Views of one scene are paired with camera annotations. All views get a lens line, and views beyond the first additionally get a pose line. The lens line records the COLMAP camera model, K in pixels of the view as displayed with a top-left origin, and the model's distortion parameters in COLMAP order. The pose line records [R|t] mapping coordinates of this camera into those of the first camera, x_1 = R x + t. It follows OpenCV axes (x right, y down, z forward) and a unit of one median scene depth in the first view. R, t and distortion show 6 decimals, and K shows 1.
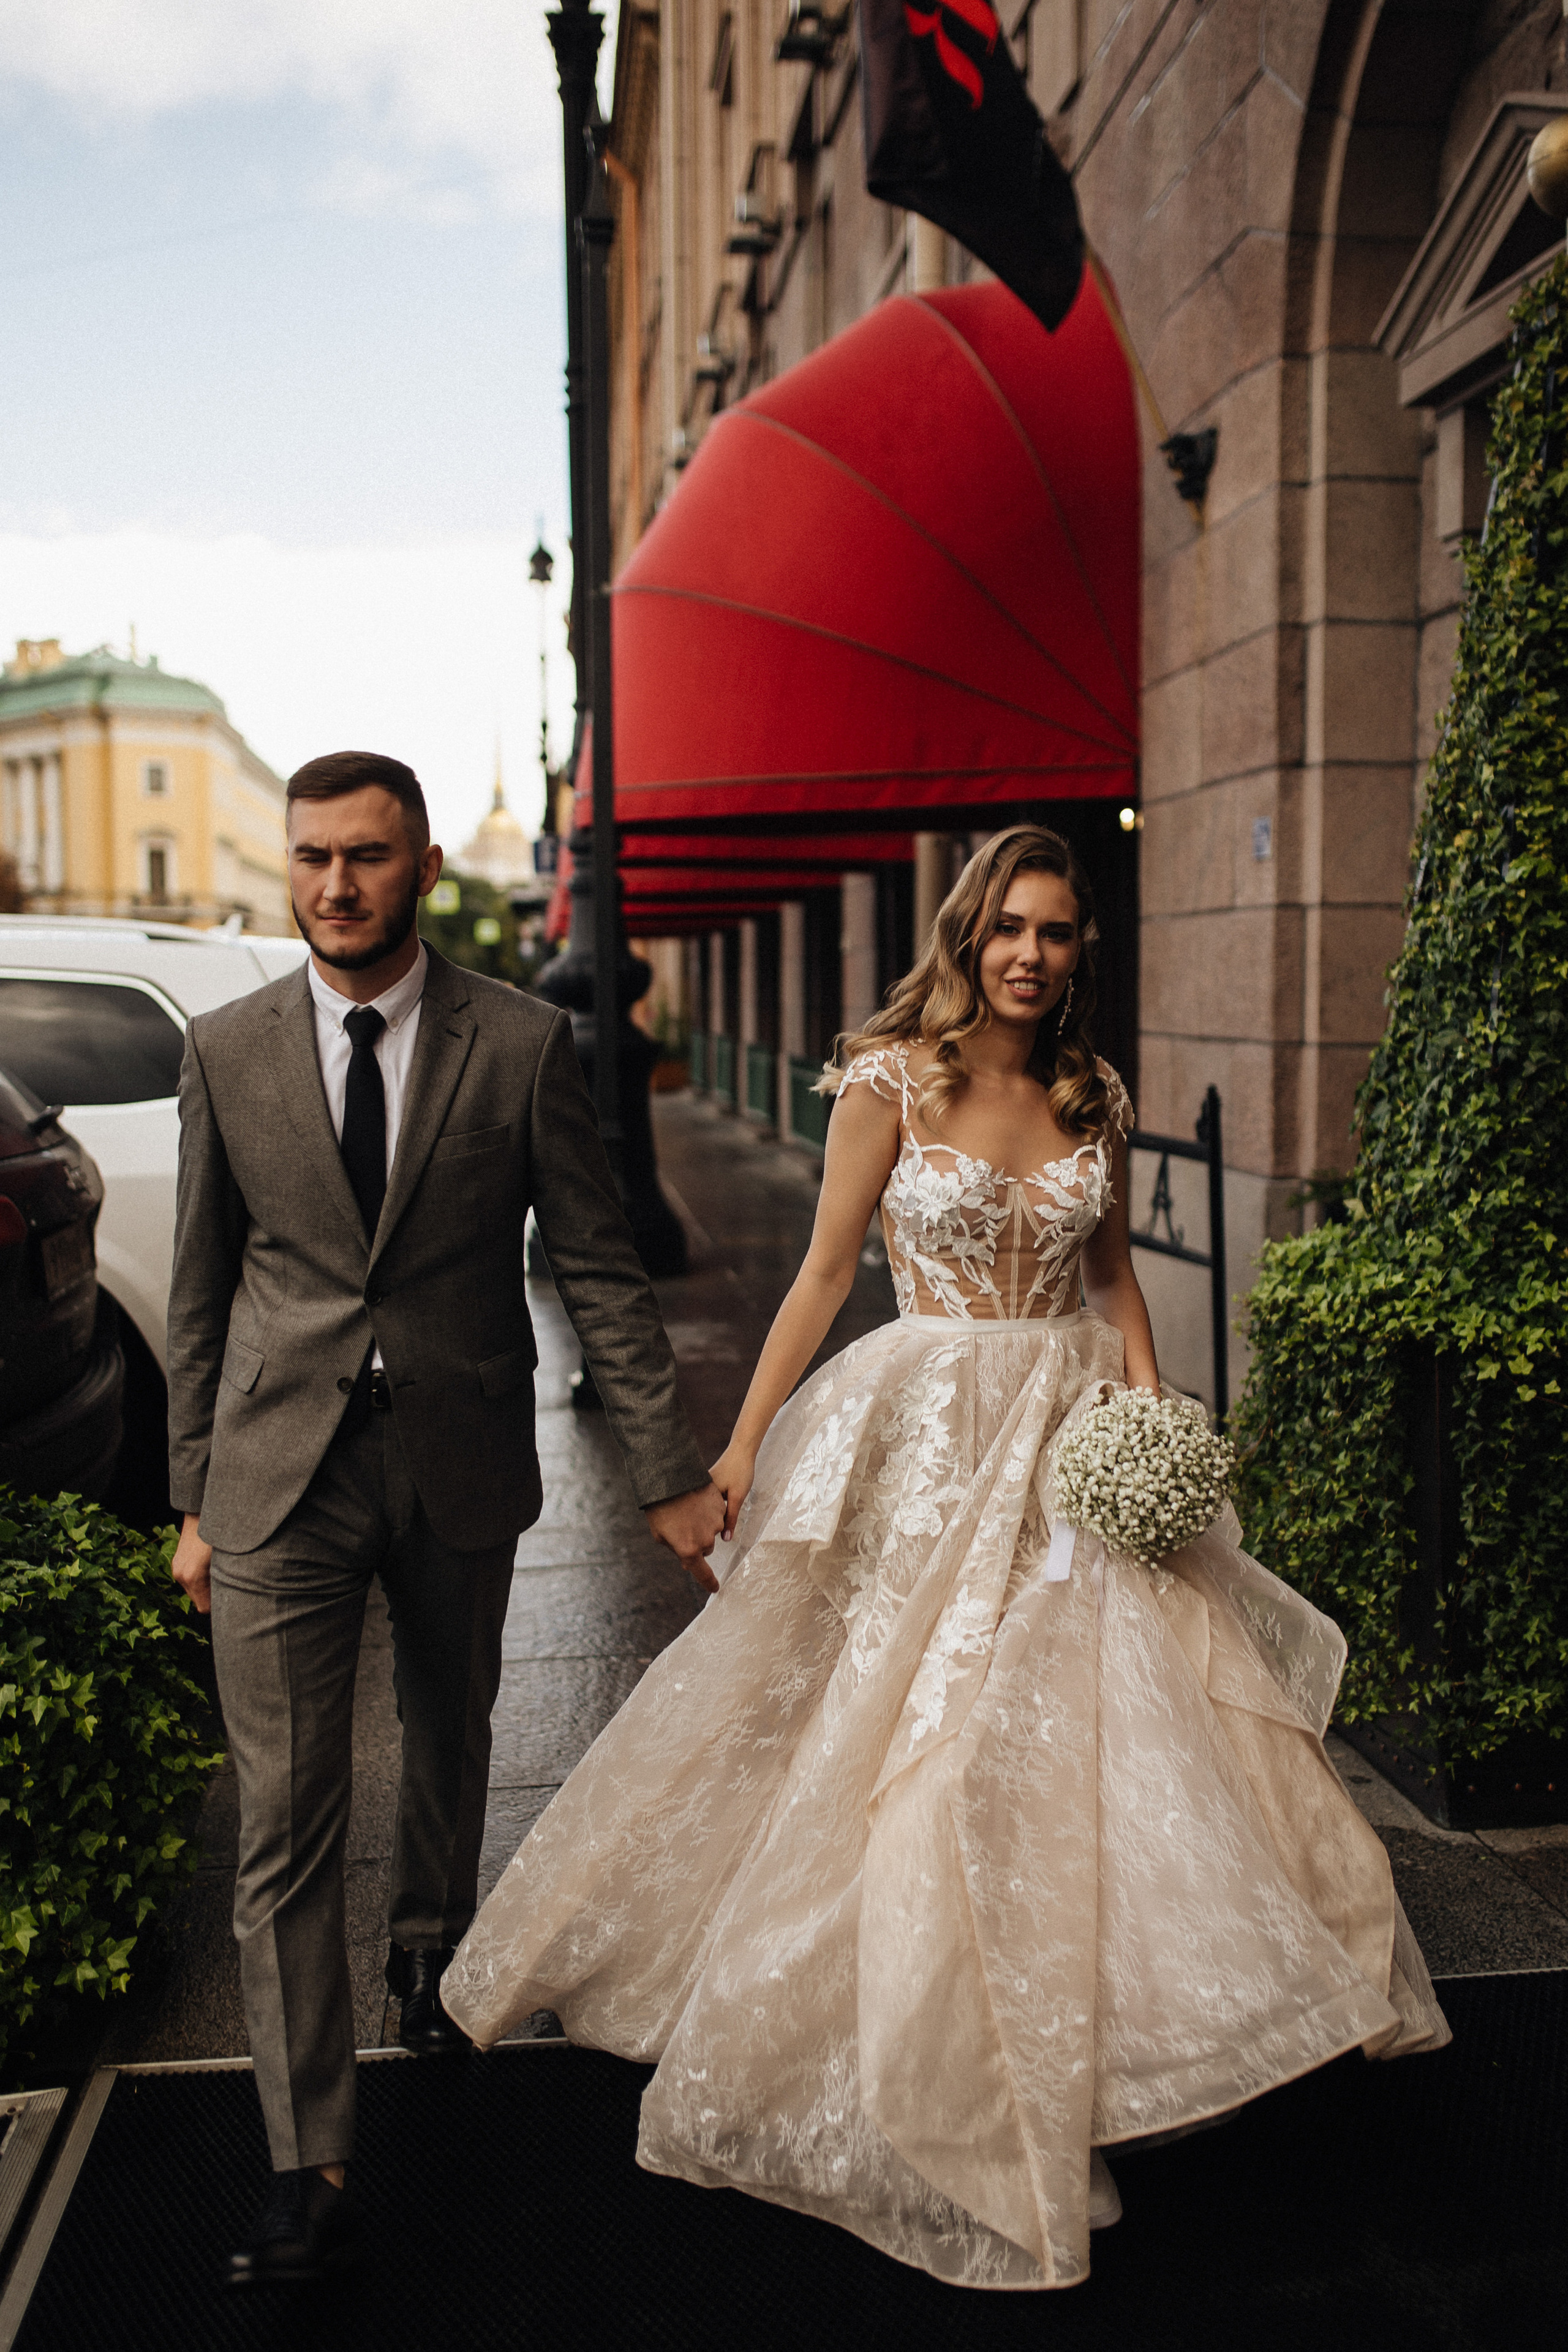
lens RADIAL K [[2264.0, 0, 757.7], [0, 2264.0, 1156.7], [0, 0, 1]] dist [-0.003577, 0.017542]
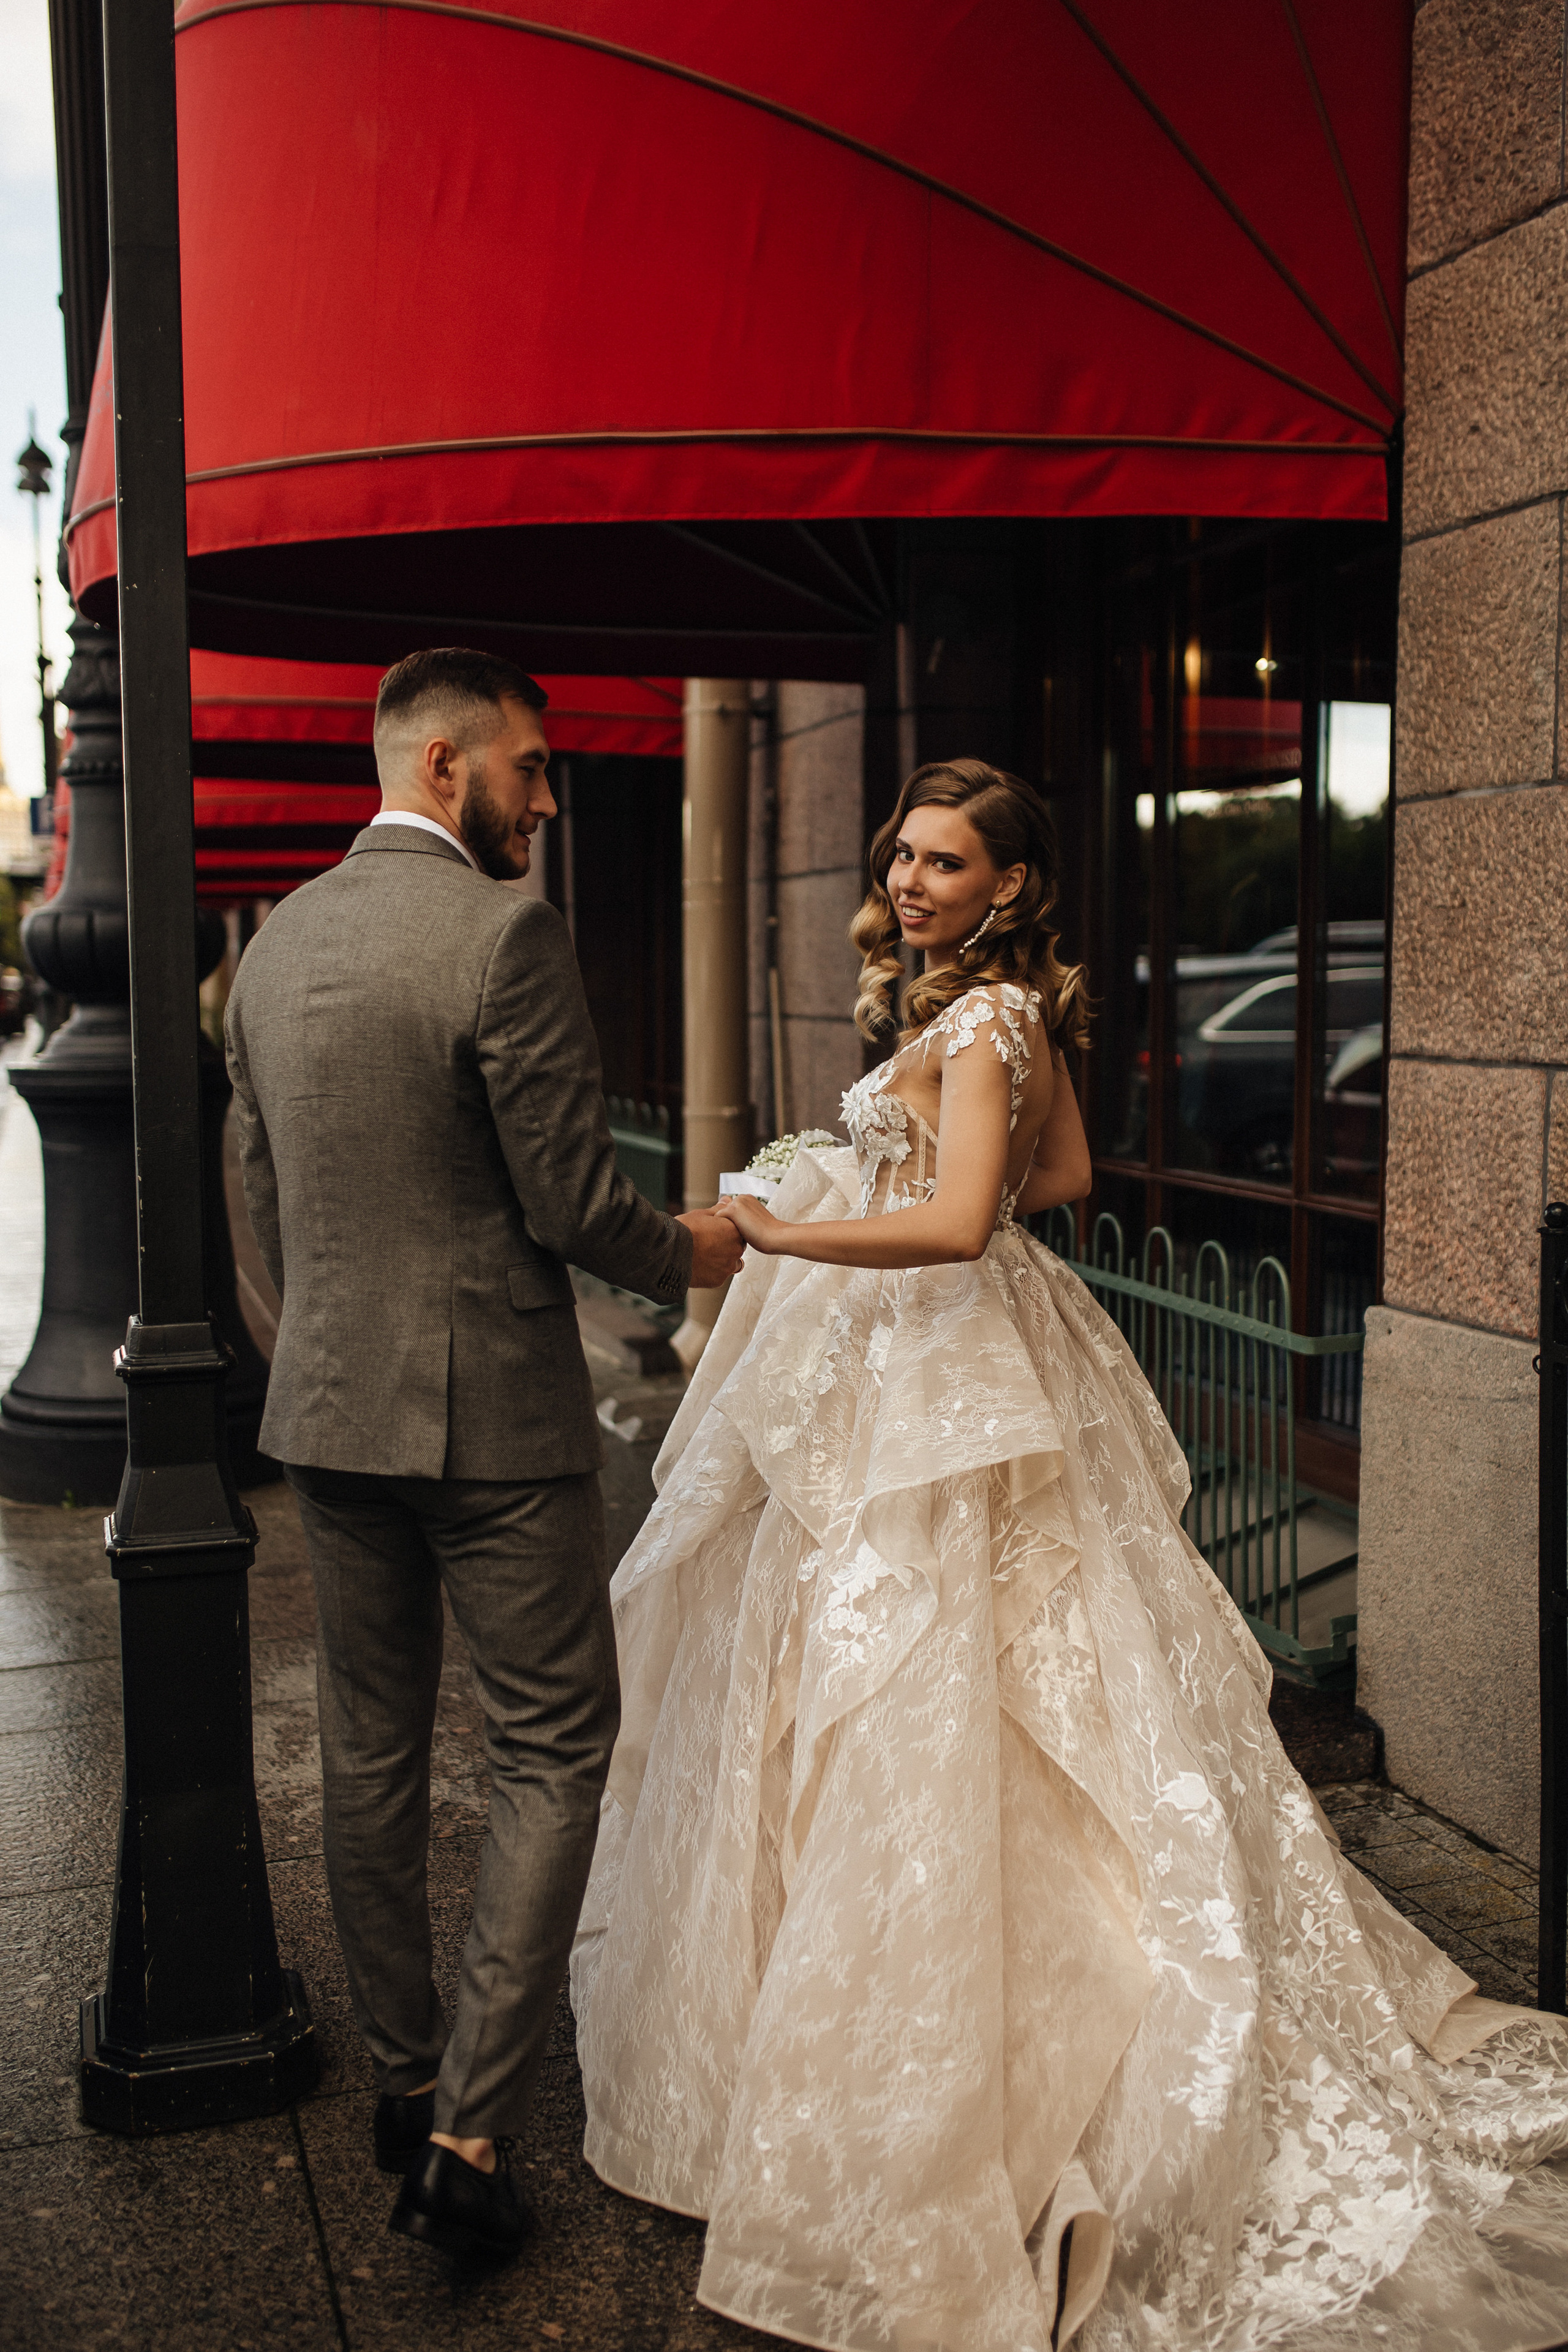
lens RADIAL K [[2264.0, 0, 757.7], [0, 2264.0, 1156.7], [0, 0, 1]] dist [-0.003577, 0.017542]
pose [[0.978430, -0.013449, 0.206140, -0.056233], [0.012518, 0.999905, 0.005822, -0.048274], [-0.206199, -0.003116, 0.978505, 0.728132]]
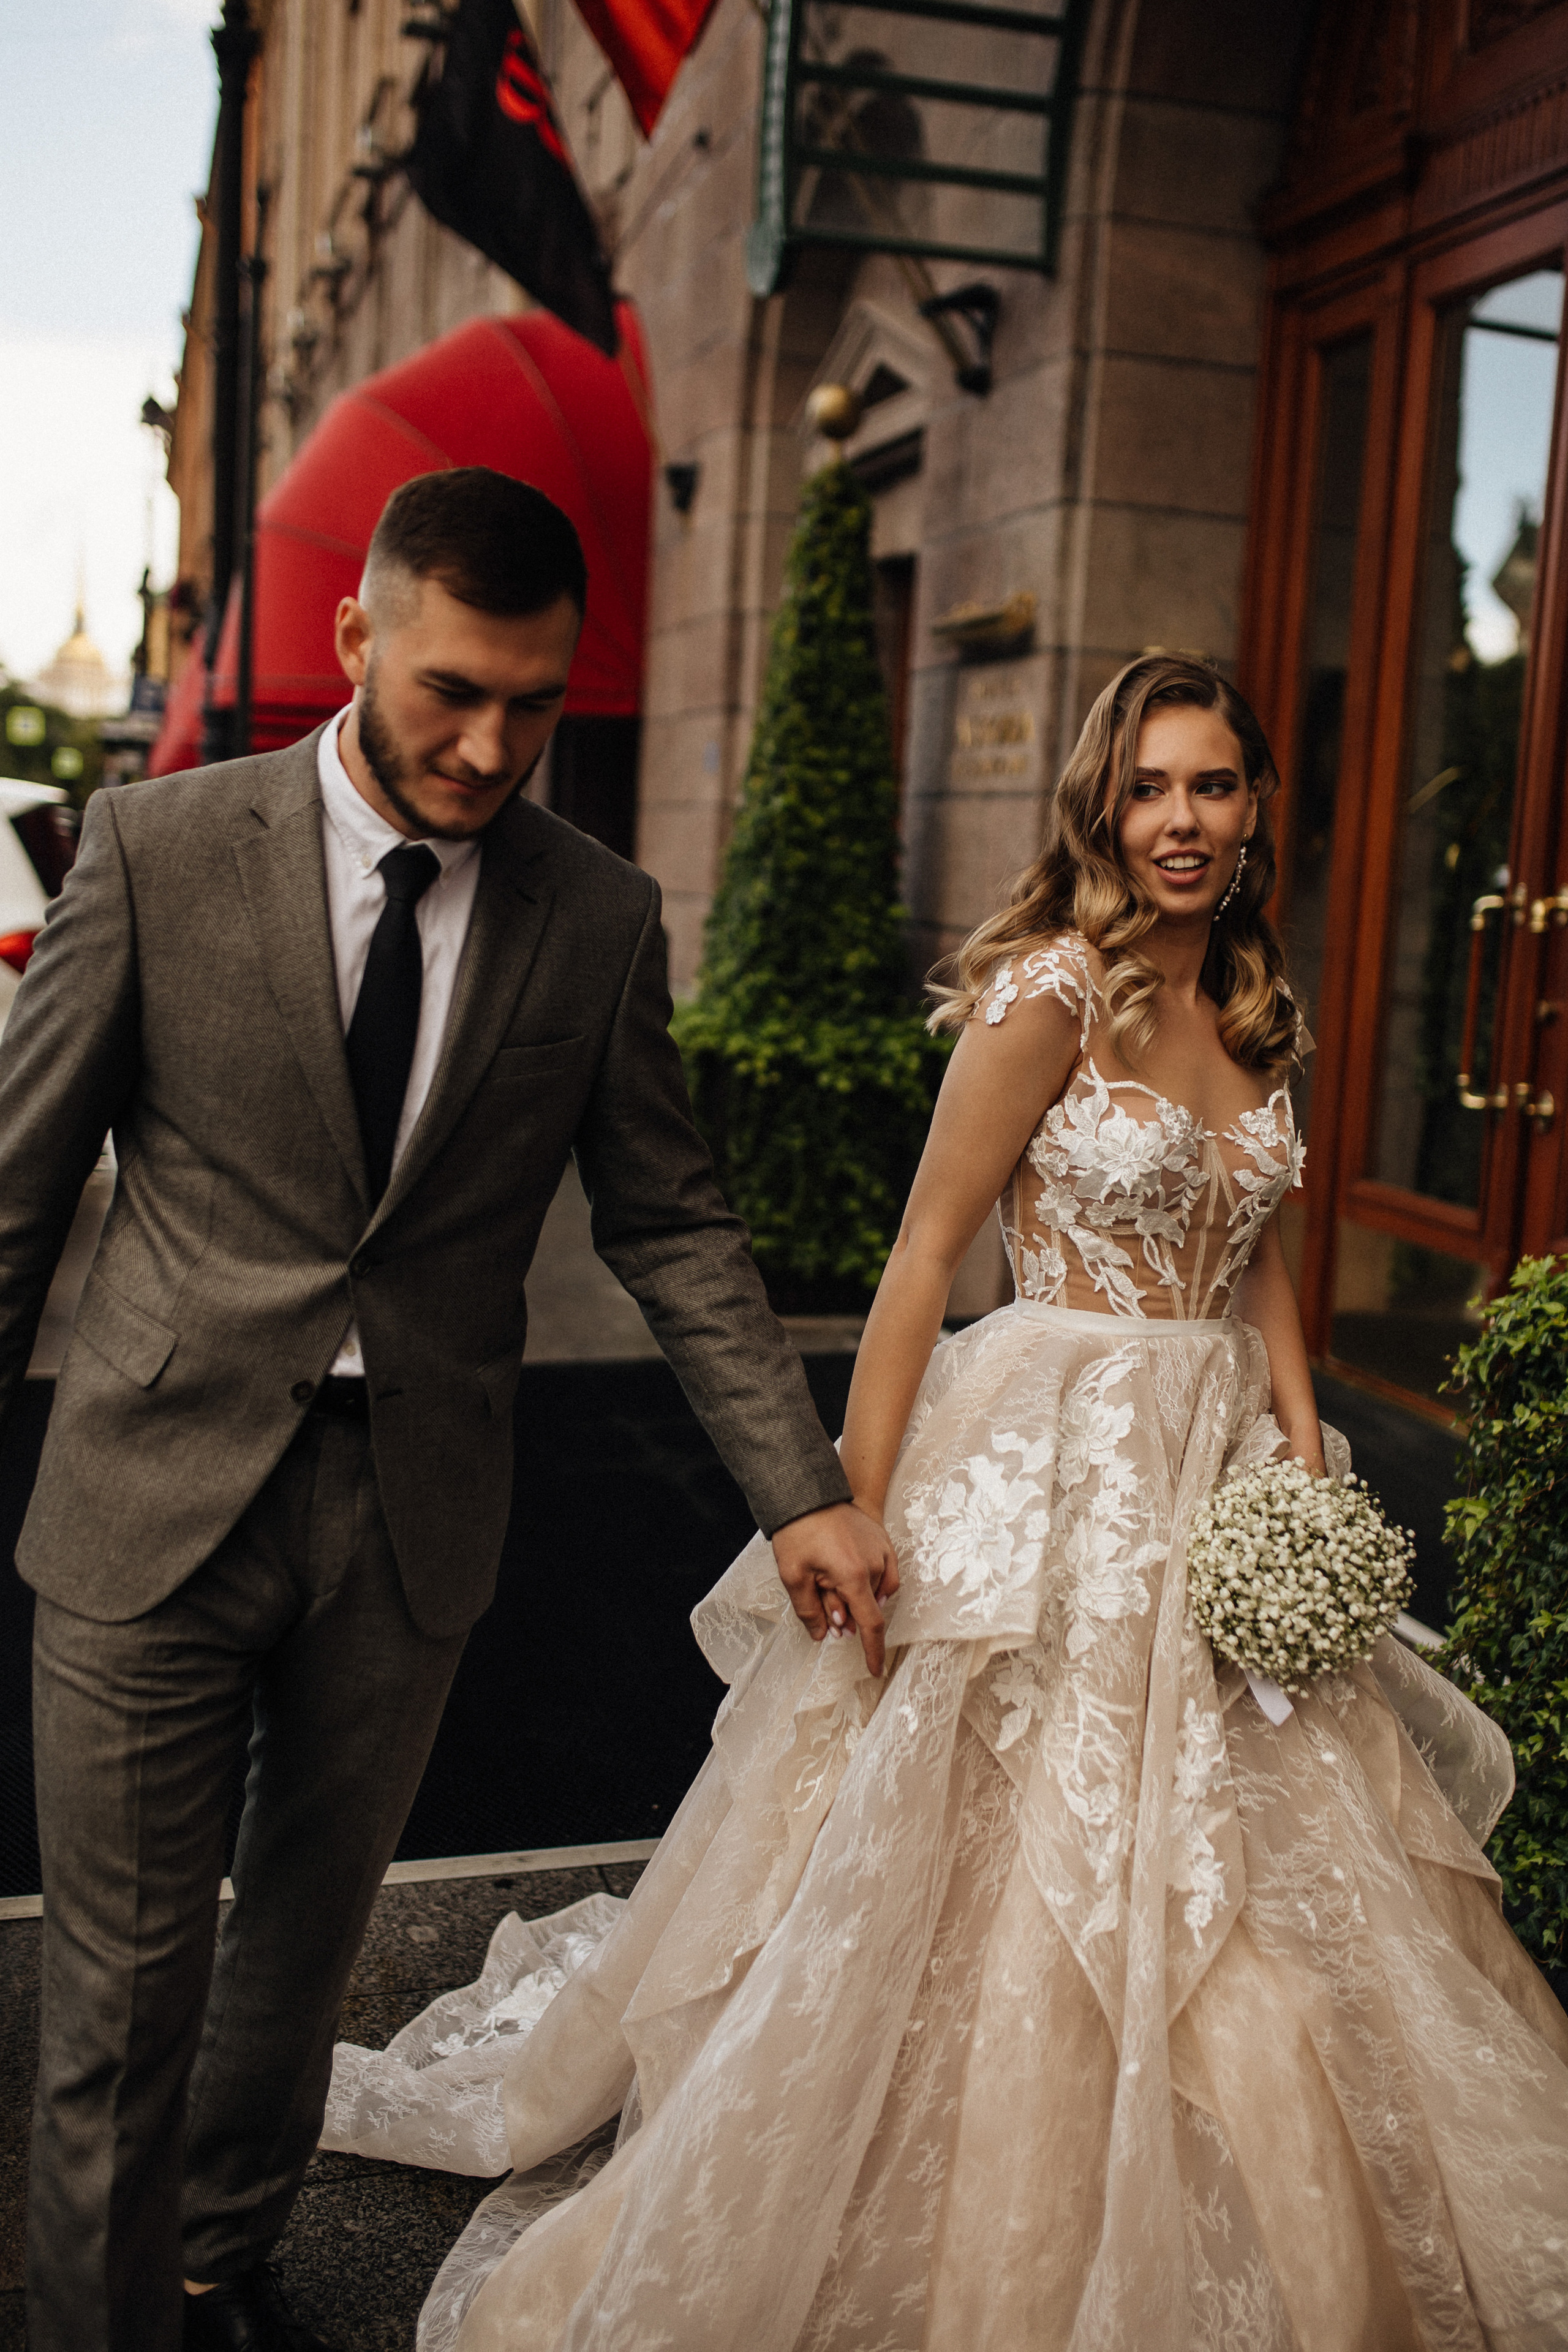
lens RADIAL K [[2264.0, 0, 757.7], [0, 2264.0, 1156.7], [0, 0, 1]] dist [-0.003577, 0.017542]
pose [[0.982129, 0.040034, 0.183900, -0.005477], [-0.050821, 0.997229, 0.054320, 0.034787], [-0.181215, -0.062696, 0.981443, -0.456970]]
